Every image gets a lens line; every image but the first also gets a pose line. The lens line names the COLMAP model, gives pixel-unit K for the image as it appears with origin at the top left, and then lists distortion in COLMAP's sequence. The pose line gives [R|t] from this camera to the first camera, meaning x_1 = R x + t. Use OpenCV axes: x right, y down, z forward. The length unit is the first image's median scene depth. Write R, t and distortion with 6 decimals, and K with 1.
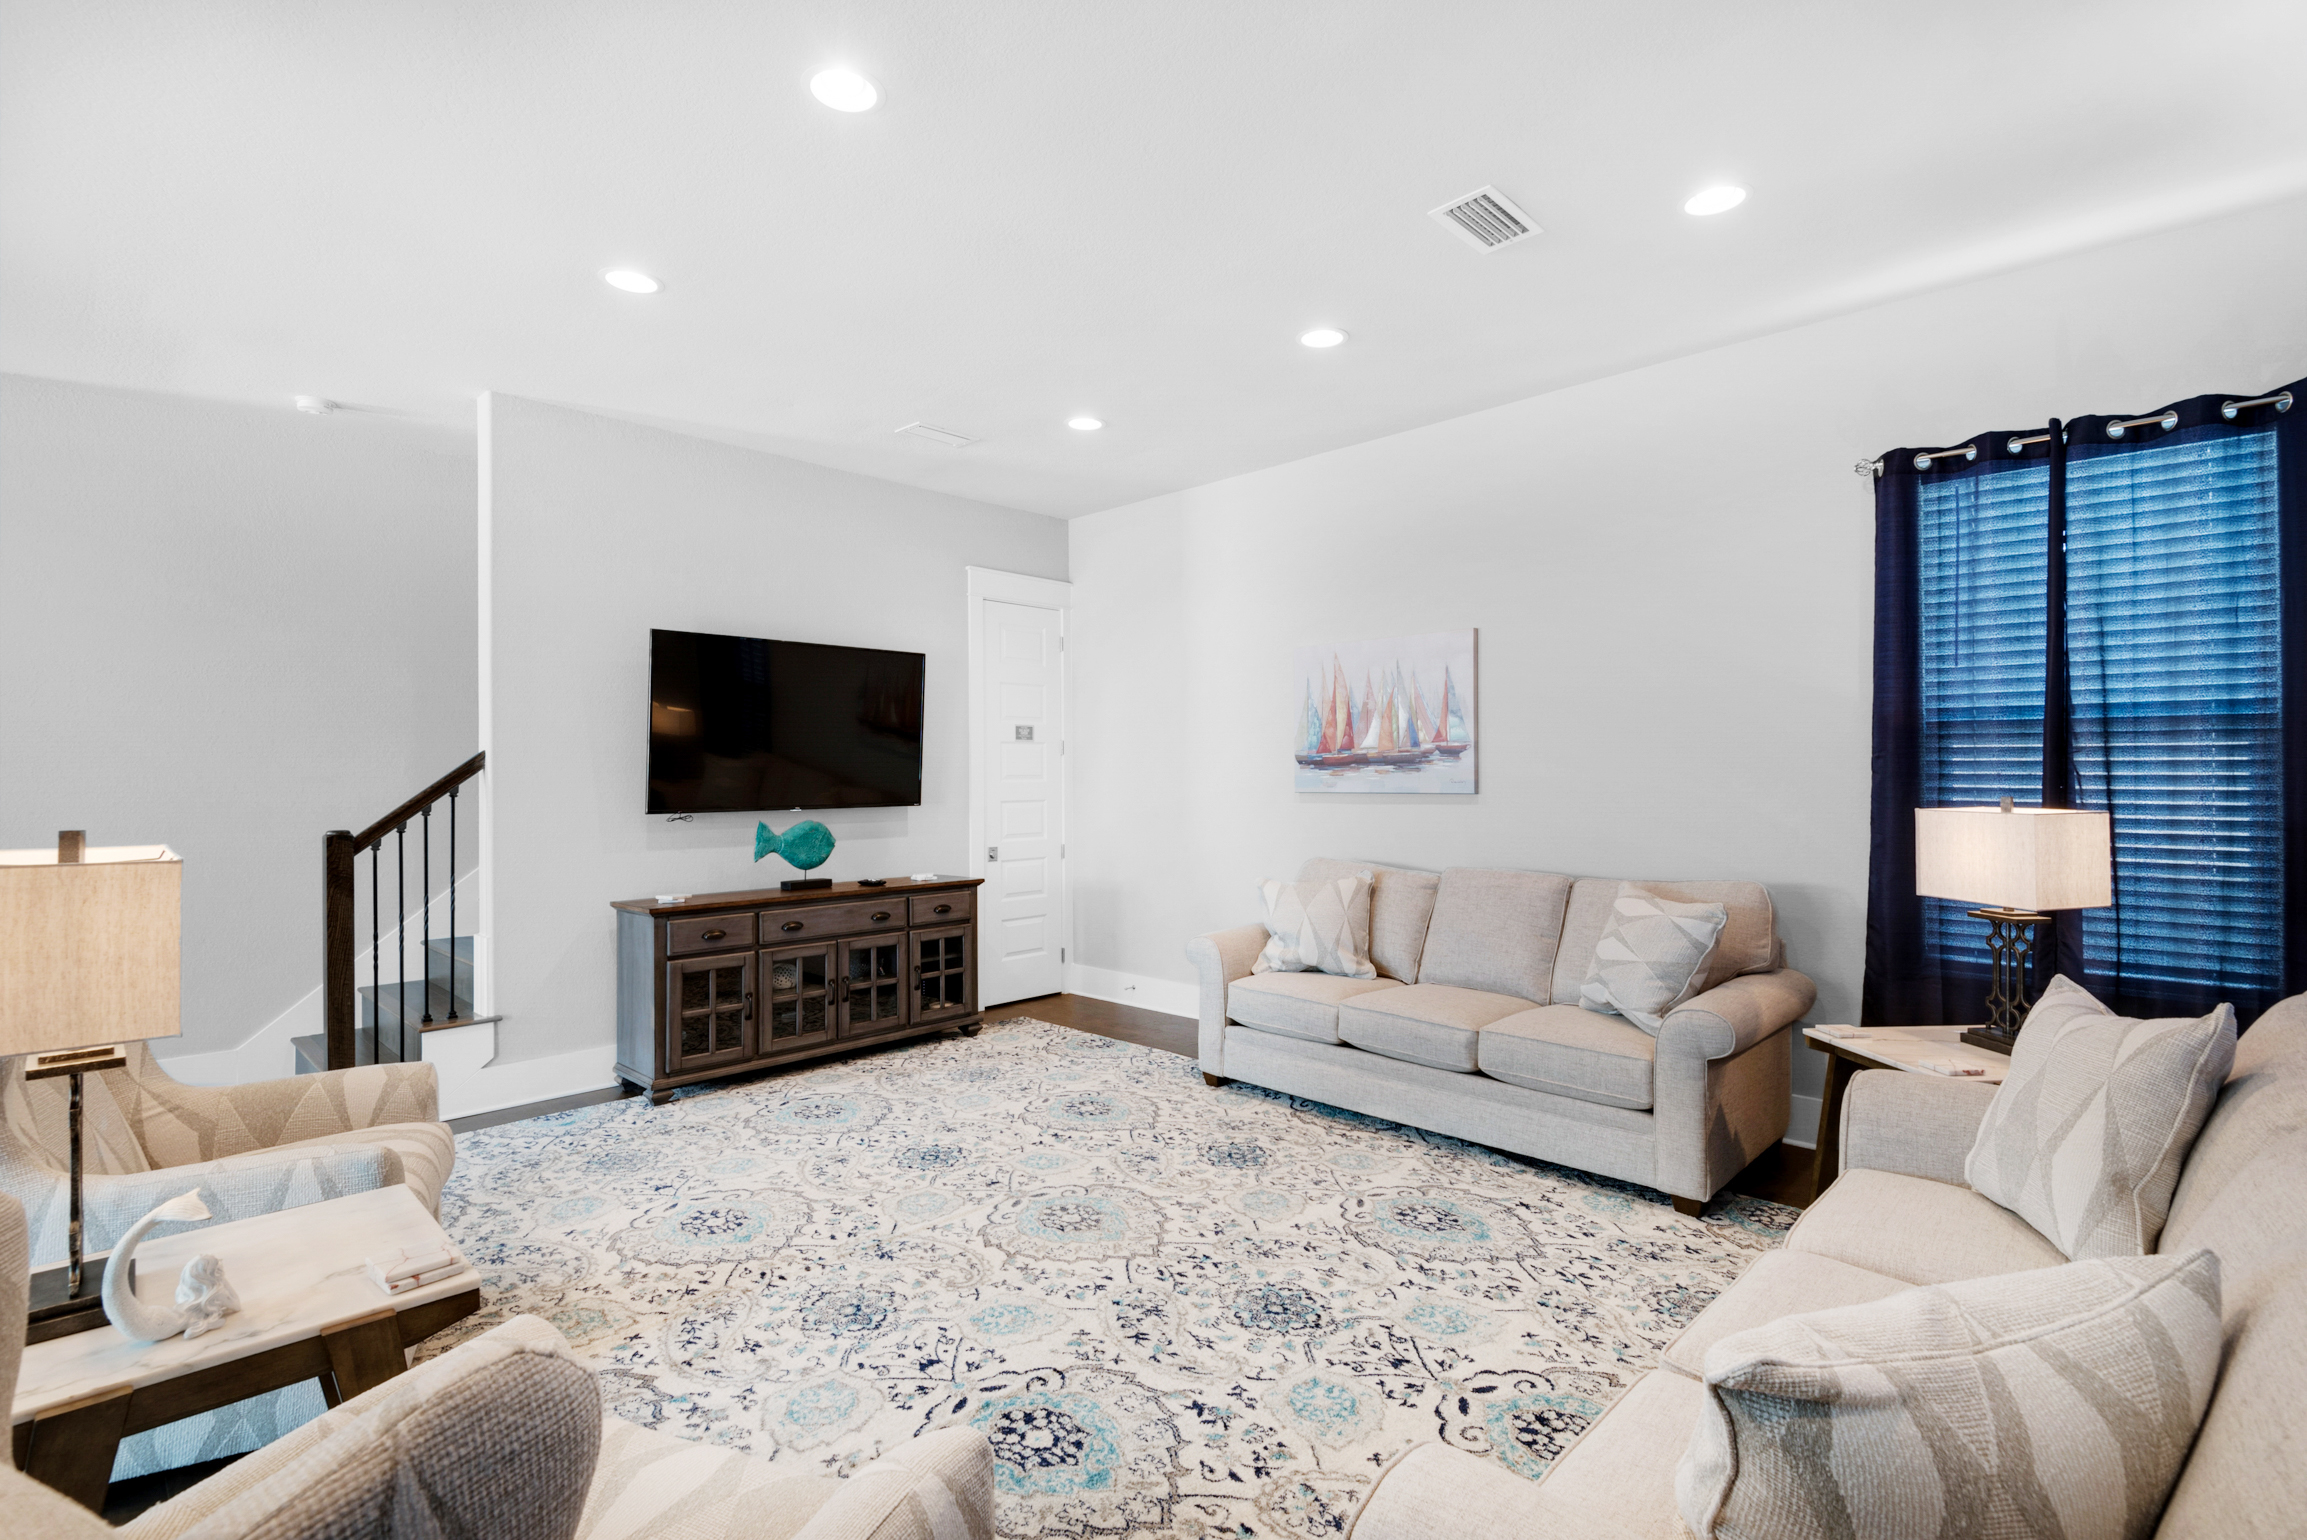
lens RADIAL K [[1084.8, 0, 1153.5], [0, 1084.8, 770.0], [0, 0, 1]] dist [0.025954, -0.000344]
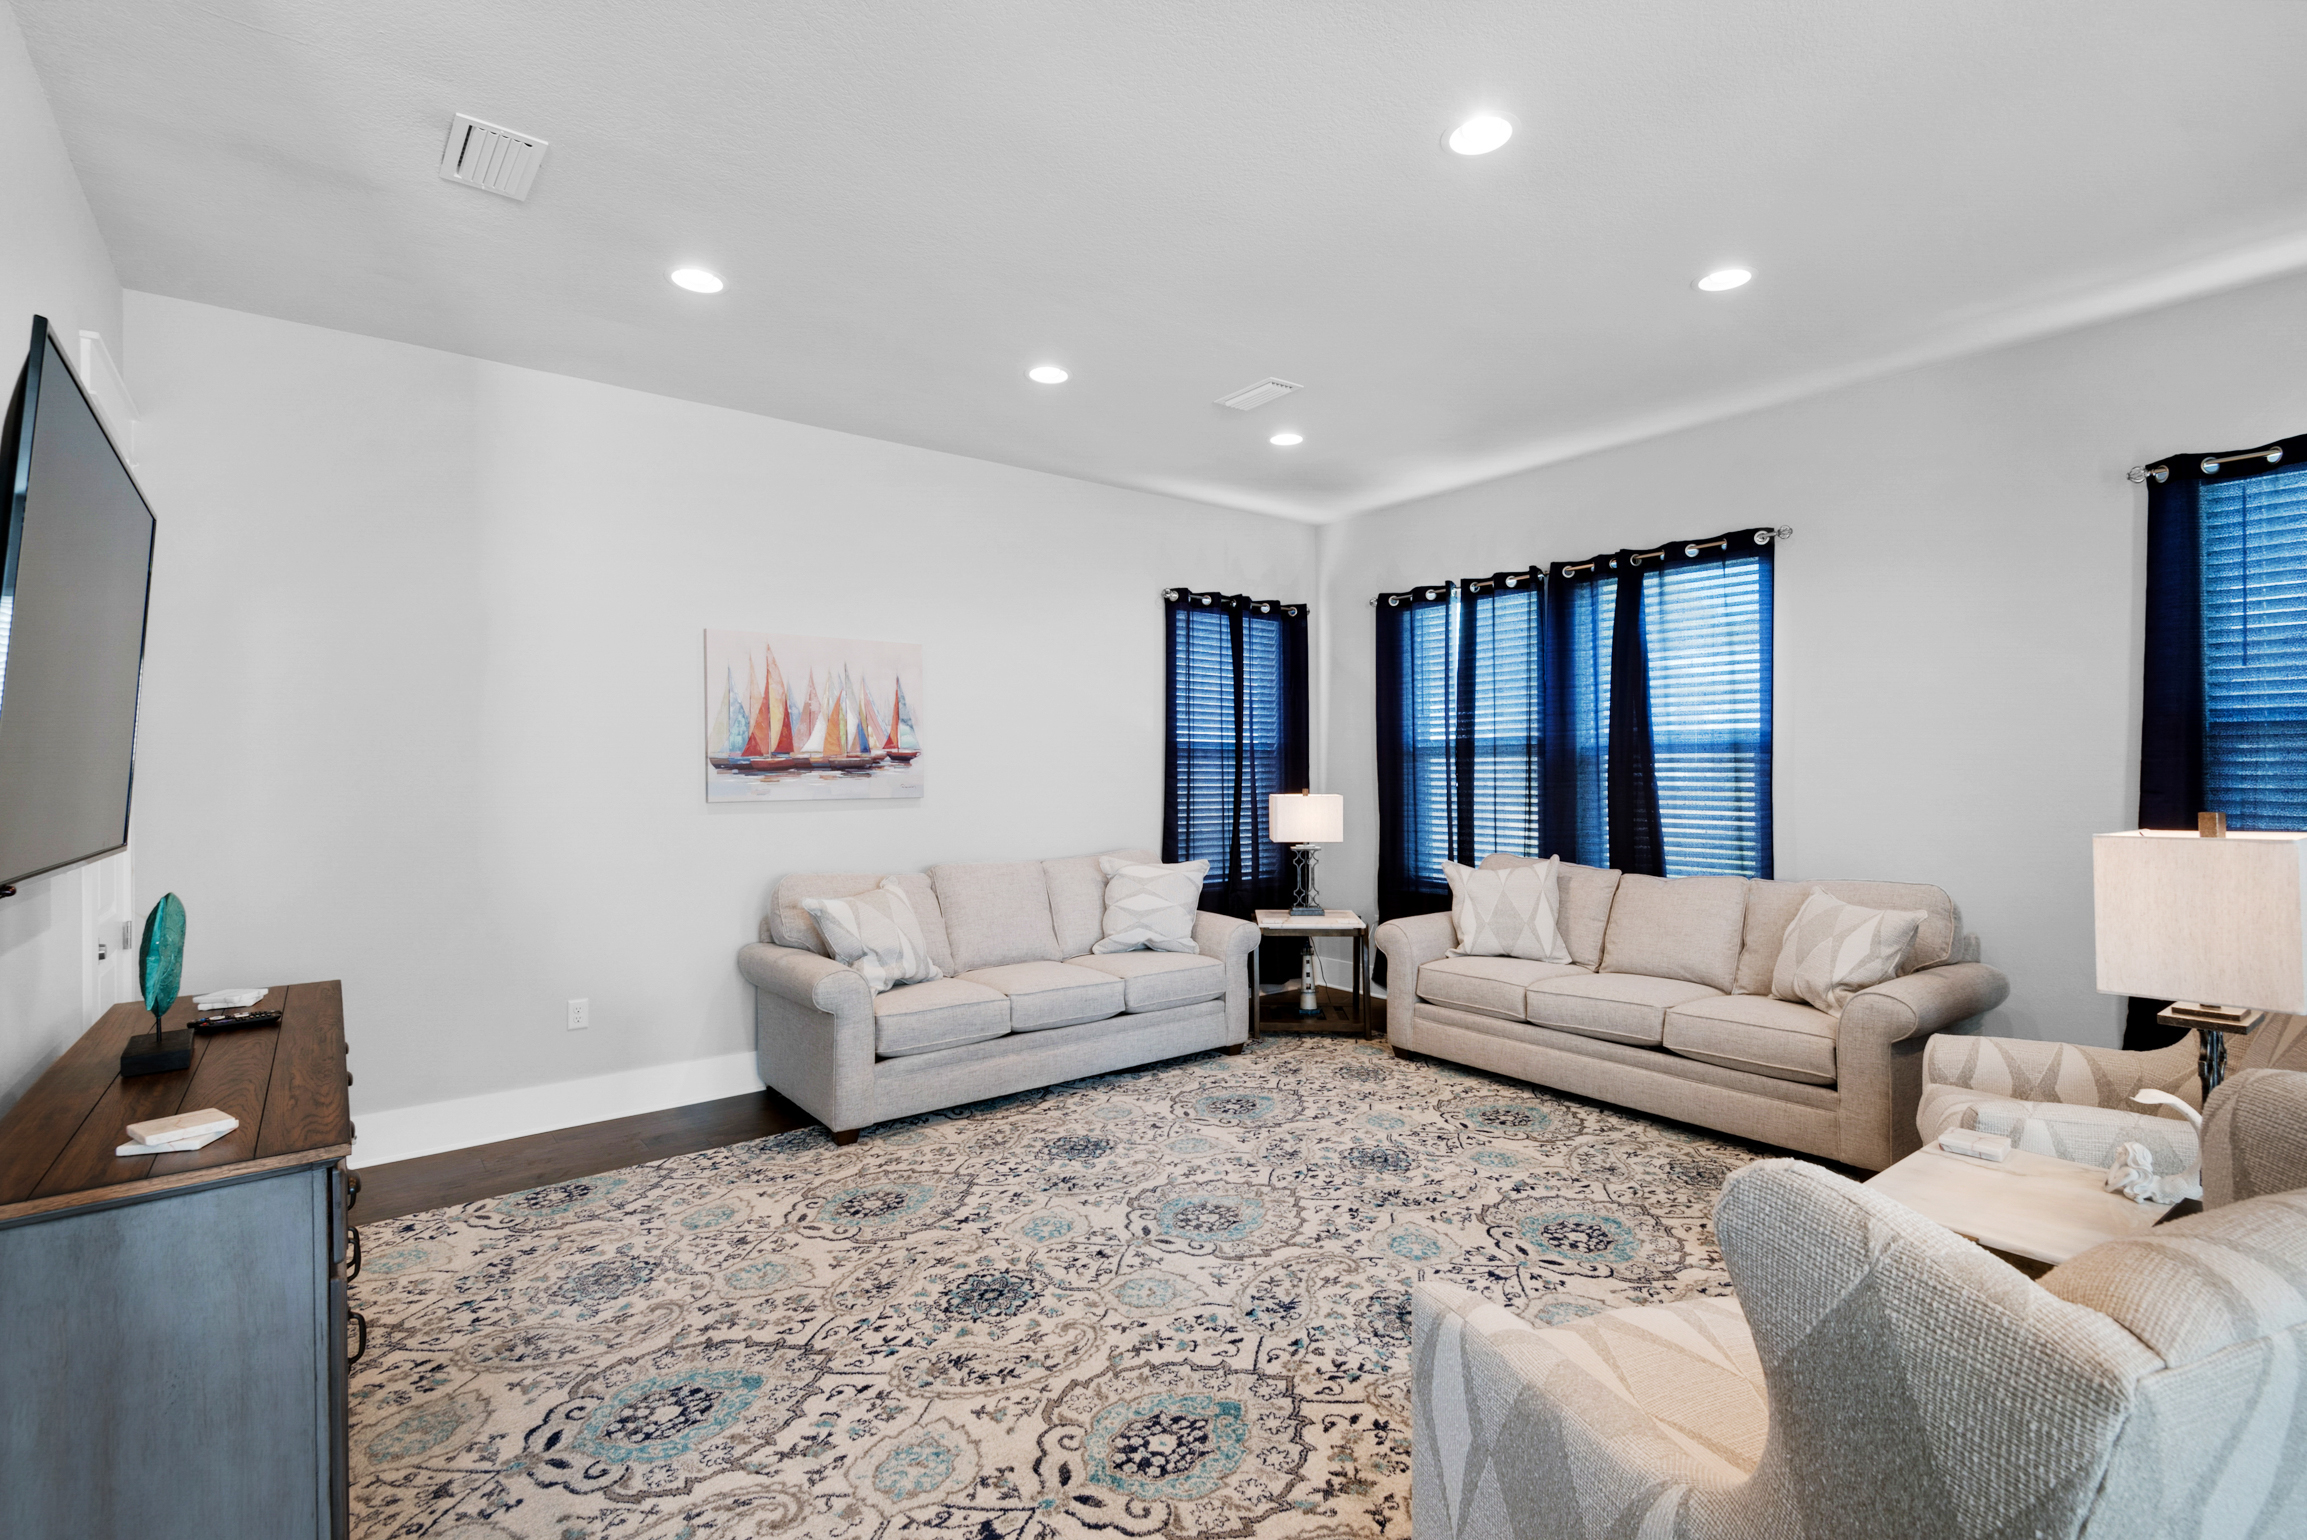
lens RADIAL K [[1058.5, 0, 1153.5], [0, 1058.5, 770.0], [0, 0, 1]] dist [0.033940, -0.015038]
pose [[0.125670, 0.010017, 0.992021, -0.843099], [0.003394, 0.999939, -0.010527, 0.007458], [-0.992066, 0.004690, 0.125629, 0.738044]]
